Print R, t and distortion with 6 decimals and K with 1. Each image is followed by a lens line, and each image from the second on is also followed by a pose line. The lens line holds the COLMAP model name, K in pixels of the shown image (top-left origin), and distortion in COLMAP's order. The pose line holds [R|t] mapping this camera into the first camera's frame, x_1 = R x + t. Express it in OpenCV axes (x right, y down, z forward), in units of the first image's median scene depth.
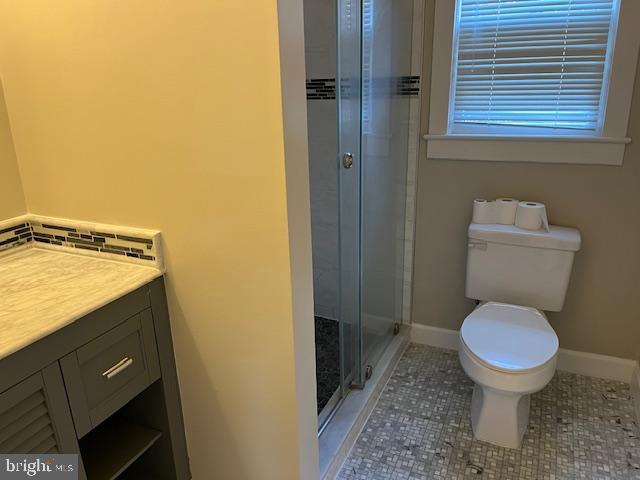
lens RADIAL K [[469.3, 0, 325.0], [0, 469.3, 239.5], [0, 0, 1]] dist [0.026529, -0.034841]
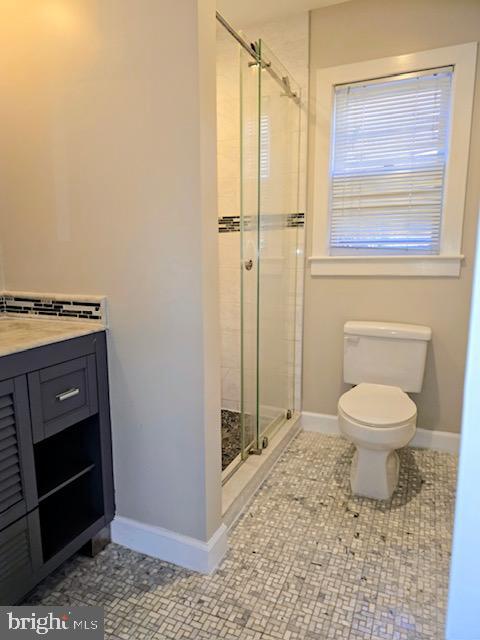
lens RADIAL K [[409.1, 0, 237.2], [0, 409.1, 324.1], [0, 0, 1]] dist [0.024239, 0.000642]
pose [[0.999845, 0.015919, 0.007480, 0.012104], [-0.014522, 0.987079, -0.159577, 0.212673], [-0.009923, 0.159444, 0.987157, -0.123666]]
